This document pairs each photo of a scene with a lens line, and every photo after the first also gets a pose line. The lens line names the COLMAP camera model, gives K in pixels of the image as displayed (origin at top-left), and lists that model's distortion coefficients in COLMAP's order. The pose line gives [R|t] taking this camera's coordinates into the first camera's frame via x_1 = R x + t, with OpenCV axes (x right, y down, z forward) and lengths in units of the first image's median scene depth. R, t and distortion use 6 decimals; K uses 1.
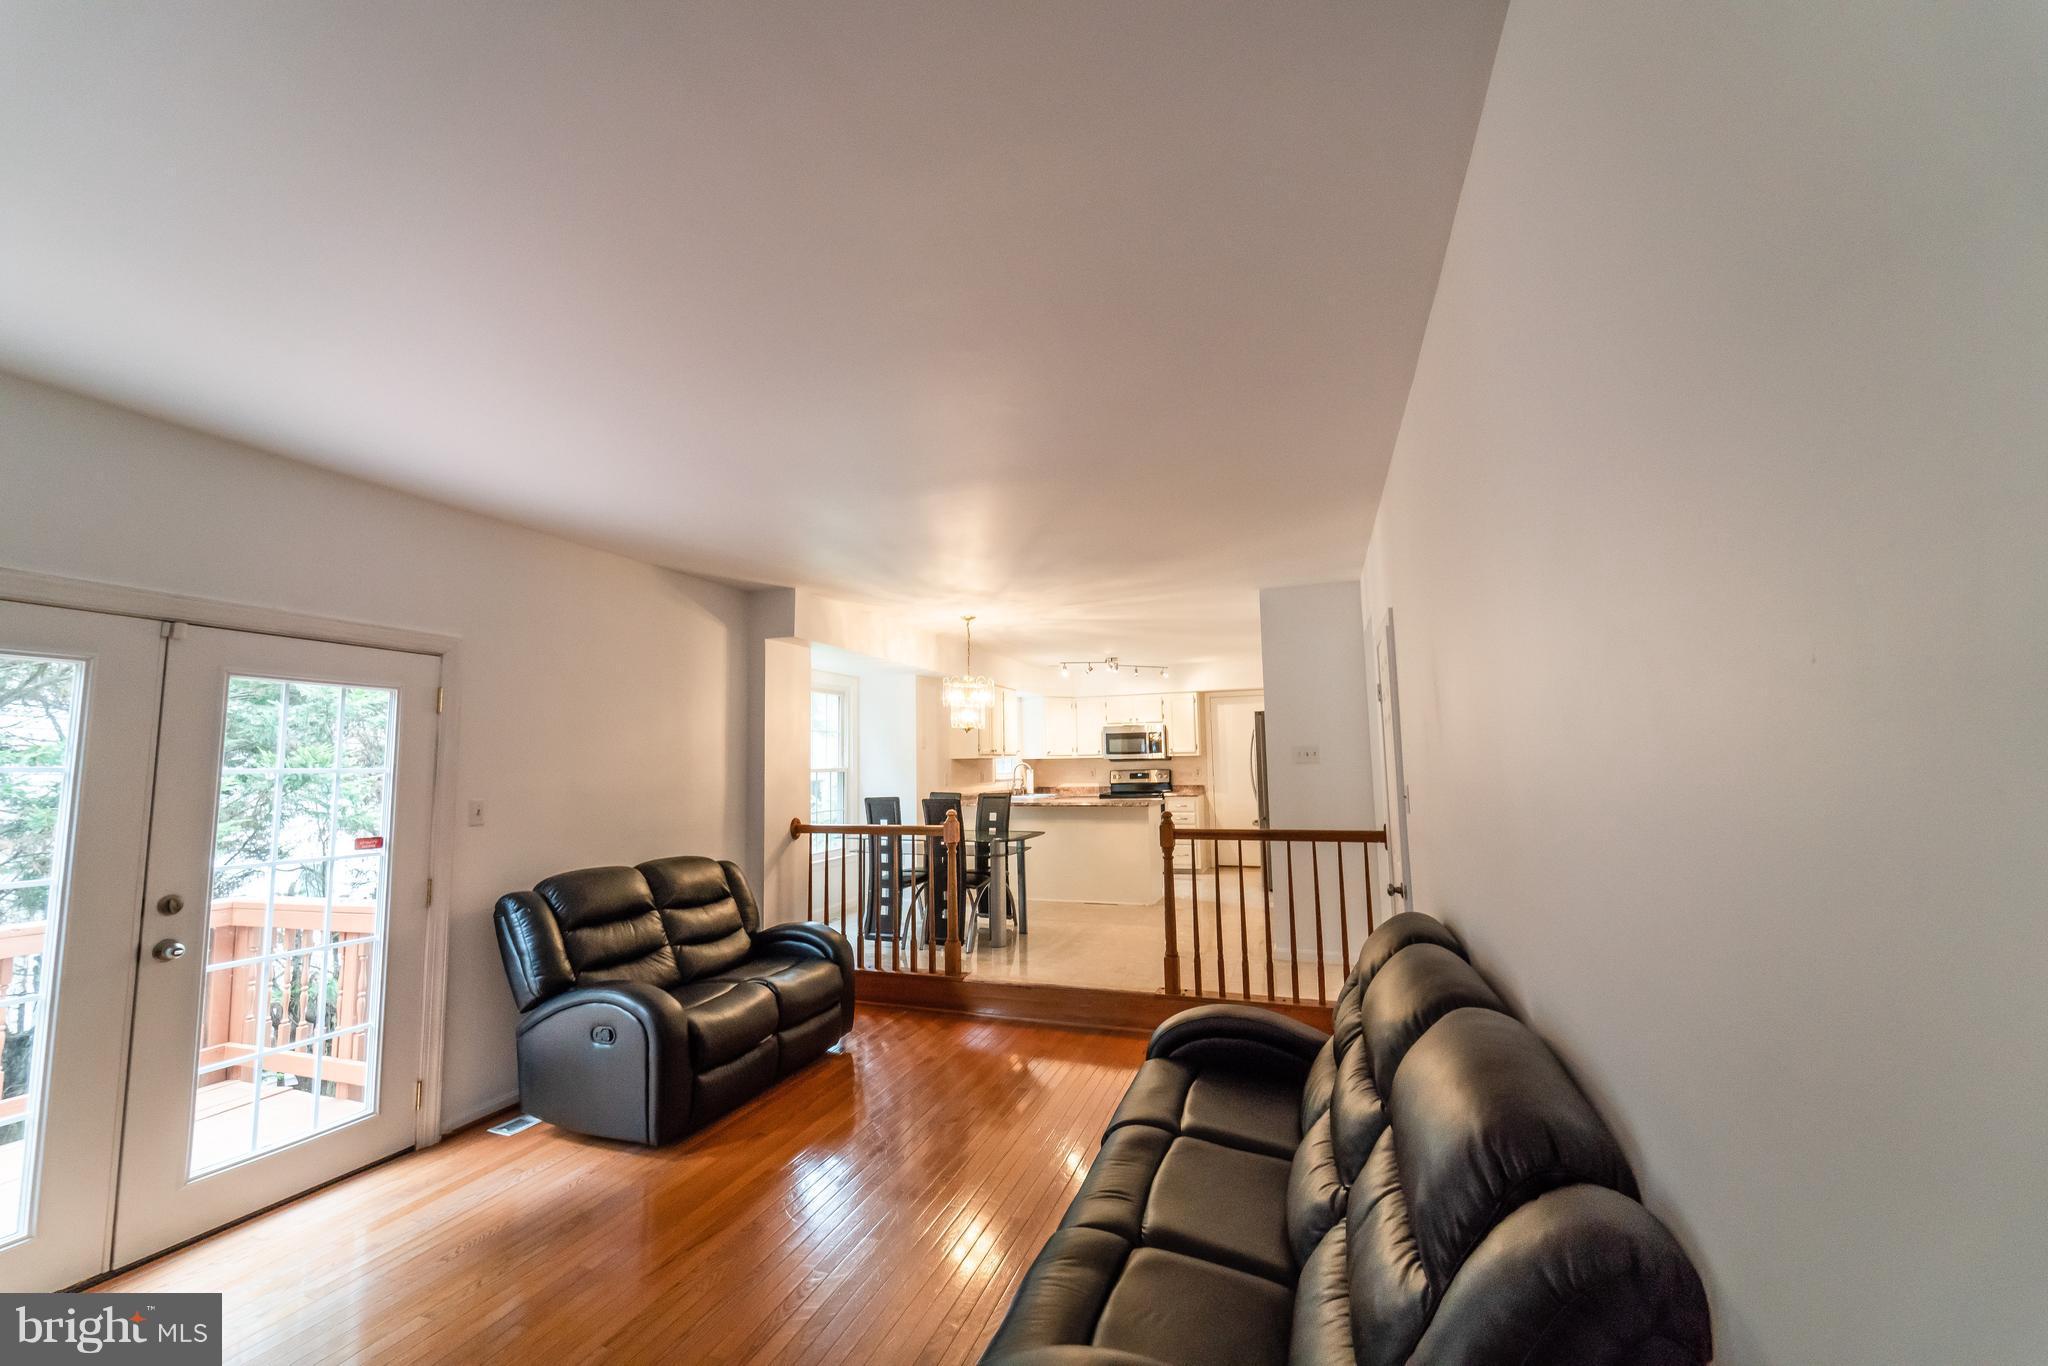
lens RADIAL K [[818.3, 0, 1018.2], [0, 818.3, 682.6], [0, 0, 1]] dist [-0.008526, -0.000139]
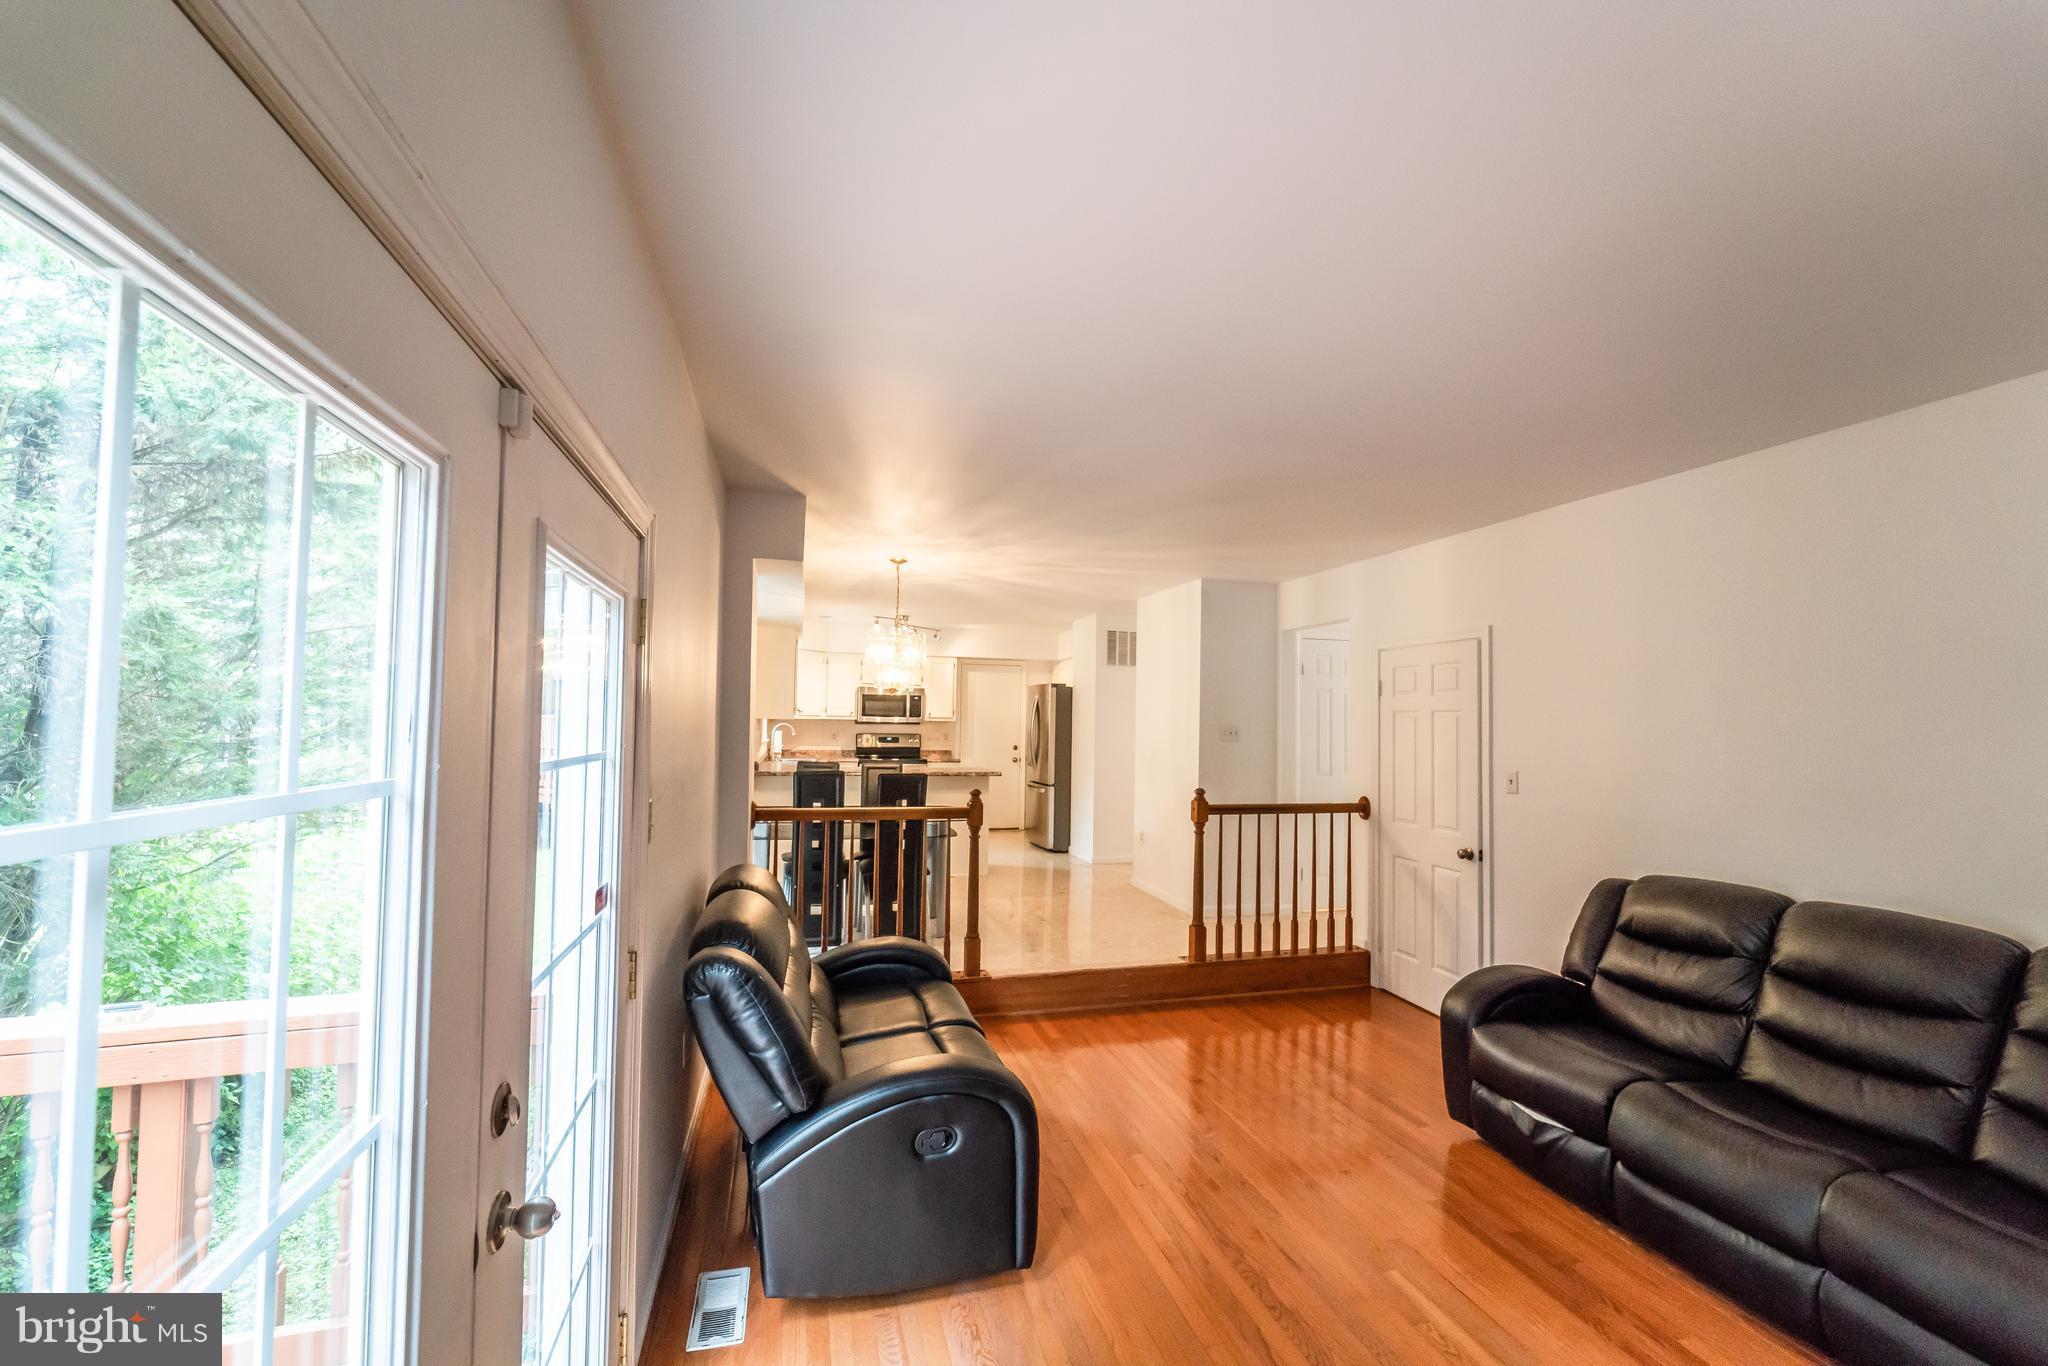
lens RADIAL K [[818.3, 0, 1023.6], [0, 818.3, 690.1], [0, 0, 1]] dist [-0.008526, -0.000139]
pose [[0.804154, 0.055540, 0.591820, -0.555149], [-0.093501, 0.995050, 0.033665, 0.018165], [-0.587021, -0.082408, 0.805367, 0.278140]]
